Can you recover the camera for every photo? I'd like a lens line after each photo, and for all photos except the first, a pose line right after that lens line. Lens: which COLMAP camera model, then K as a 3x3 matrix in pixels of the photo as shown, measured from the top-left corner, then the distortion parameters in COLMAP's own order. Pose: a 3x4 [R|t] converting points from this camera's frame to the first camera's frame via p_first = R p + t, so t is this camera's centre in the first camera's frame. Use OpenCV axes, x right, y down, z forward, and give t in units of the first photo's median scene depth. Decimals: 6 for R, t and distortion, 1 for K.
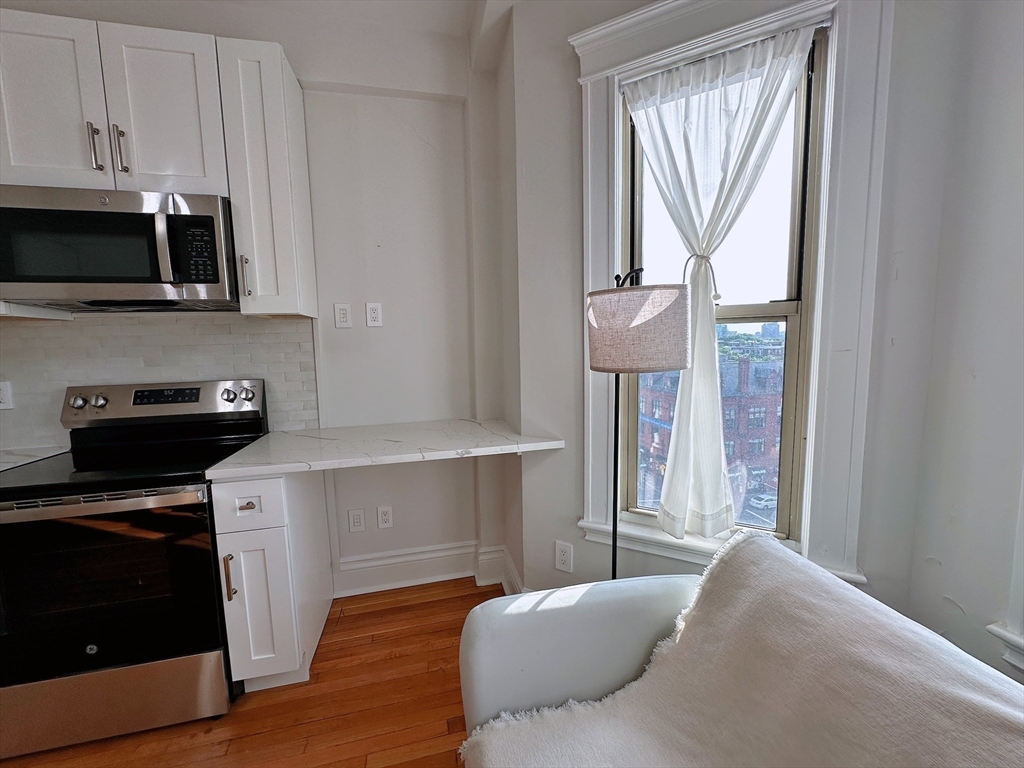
lens RADIAL K [[411.7, 0, 513.4], [0, 411.7, 384.9], [0, 0, 1]] dist [-0.001894, 0.000110]
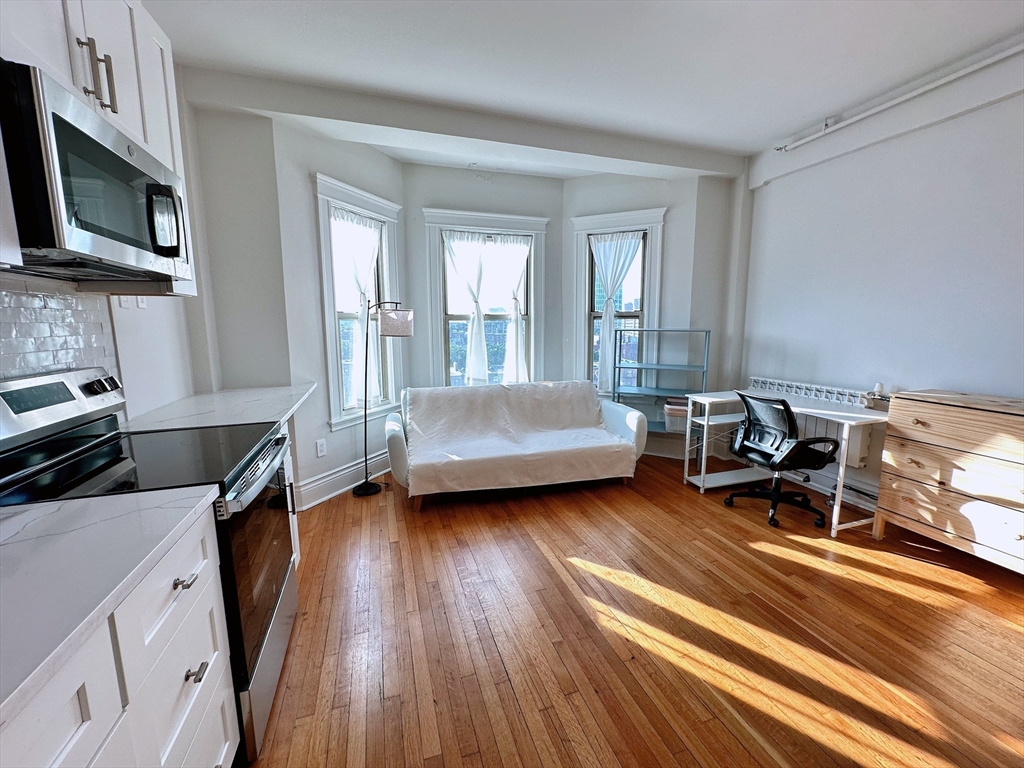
lens RADIAL K [[411.7, 0, 513.4], [0, 411.7, 384.9], [0, 0, 1]] dist [-0.001894, 0.000110]
pose [[-0.095109, -0.120306, 0.988170, -1.817293], [0.109101, 0.985431, 0.130473, 0.006345], [-0.989470, 0.120220, -0.080598, 0.310950]]
